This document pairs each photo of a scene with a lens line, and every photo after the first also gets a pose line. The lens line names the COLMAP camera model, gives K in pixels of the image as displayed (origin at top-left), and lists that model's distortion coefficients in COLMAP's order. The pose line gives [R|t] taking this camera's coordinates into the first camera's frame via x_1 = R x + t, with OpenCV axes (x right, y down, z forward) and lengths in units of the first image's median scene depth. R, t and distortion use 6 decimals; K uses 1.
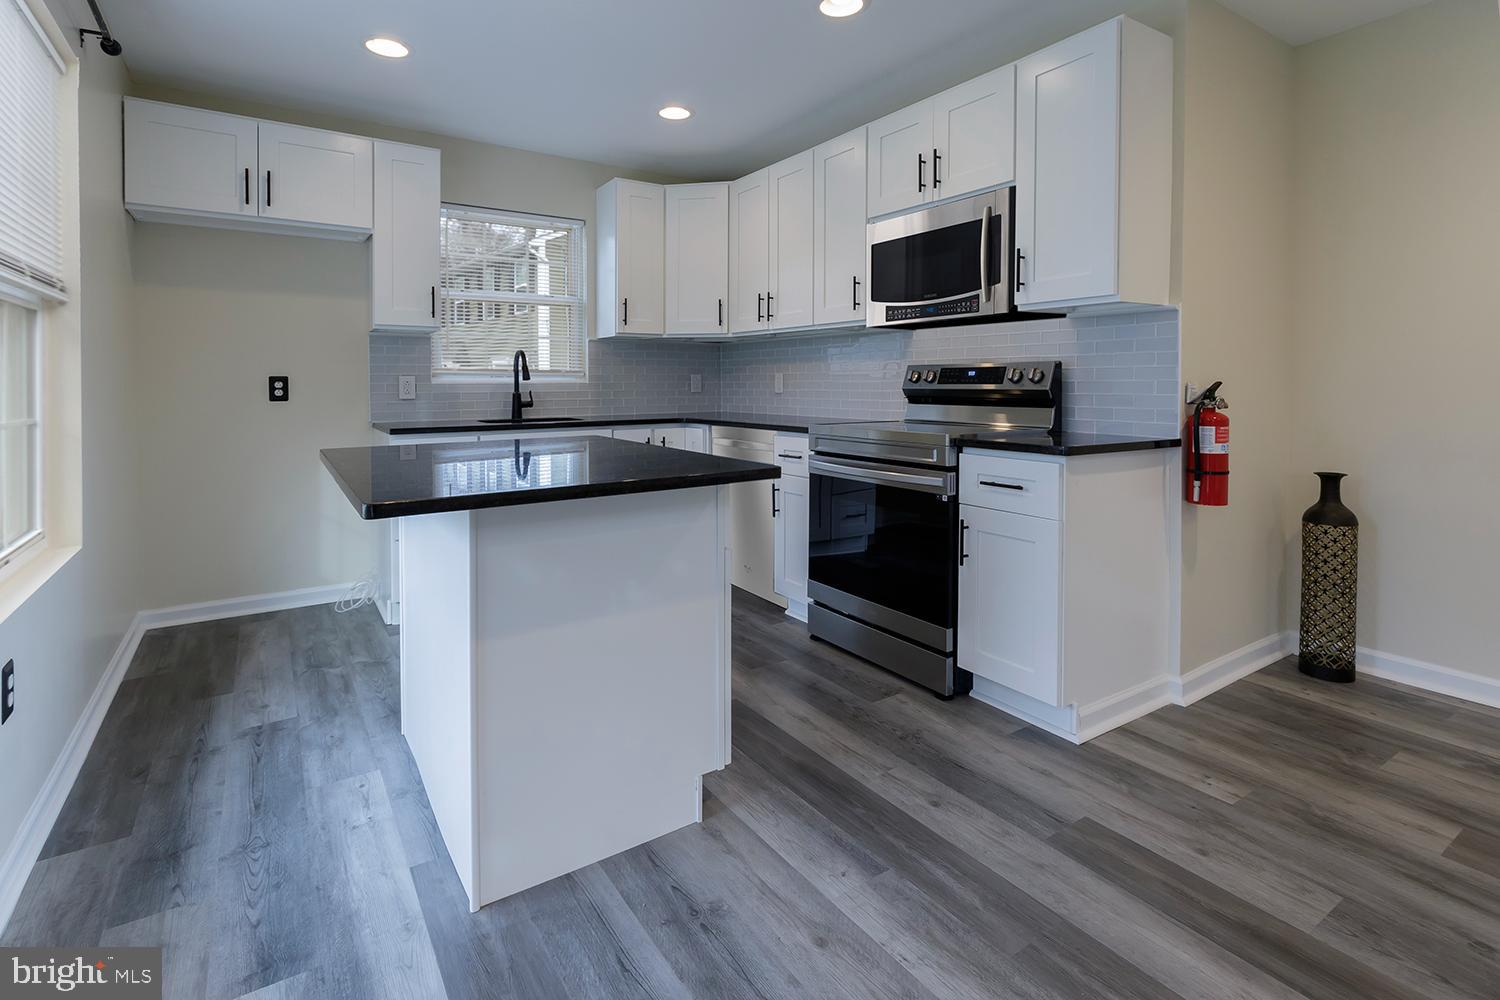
lens RADIAL K [[716.7, 0, 739.7], [0, 716.7, 387.3], [0, 0, 1]] dist [0.015271, -0.007970]
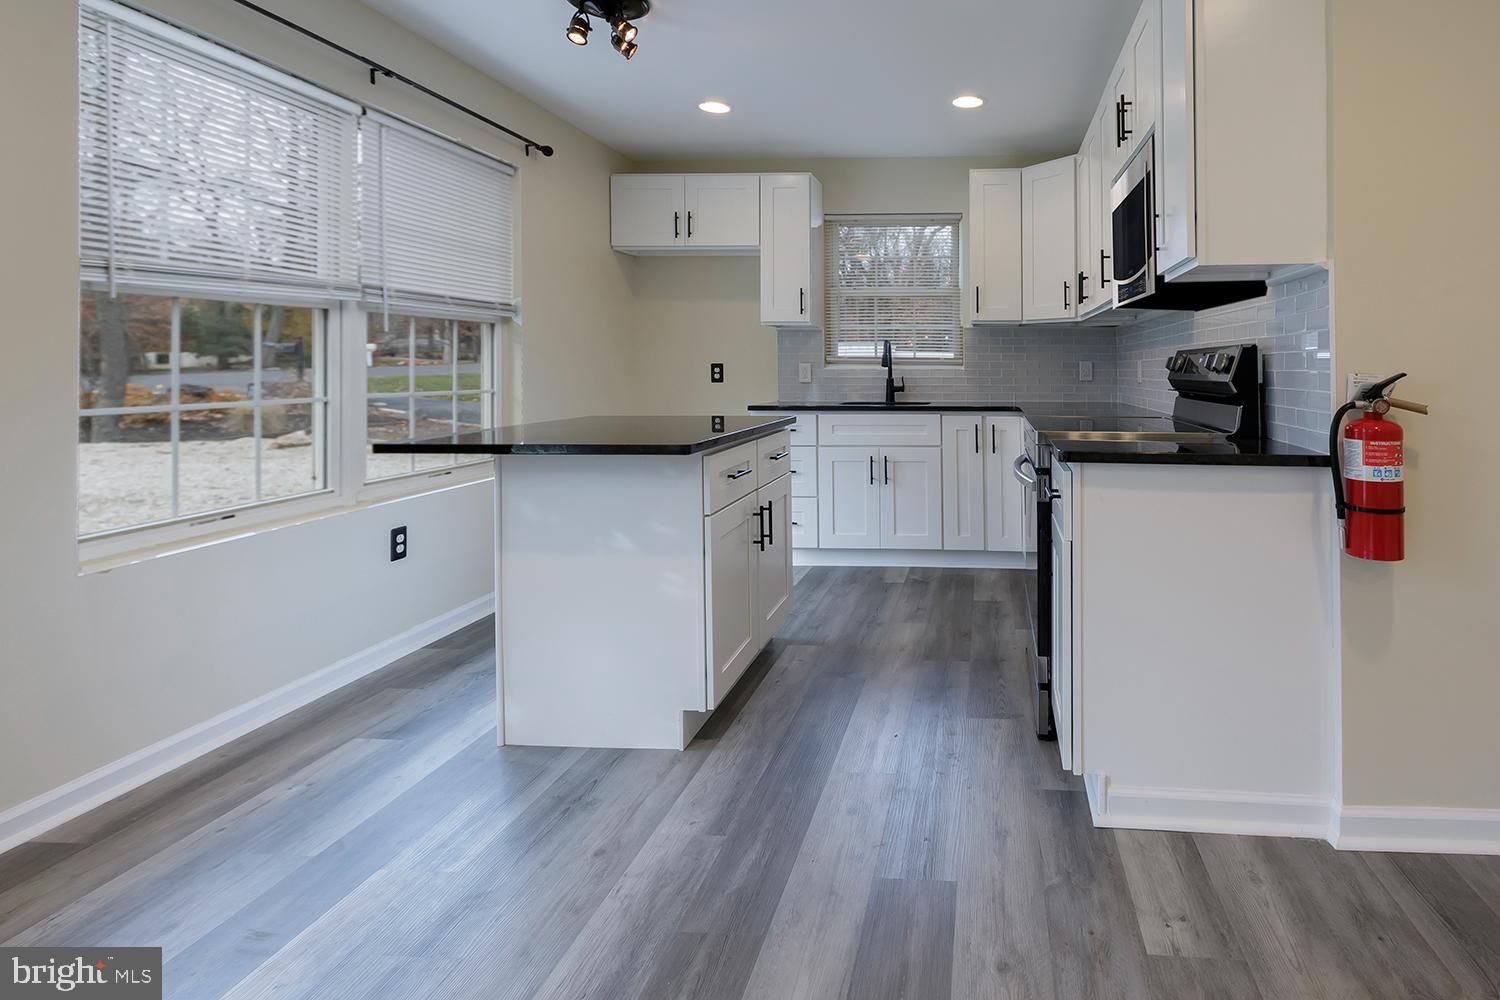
lens RADIAL K [[678.1, 0, 750.6], [0, 678.1, 364.6], [0, 0, 1]] dist [0.003331, -0.000091]
pose [[0.805292, 0.000909, -0.592877, 0.388365], [-0.008535, 0.999913, -0.010060, -0.003574], [0.592817, 0.013161, 0.805230, 0.102206]]
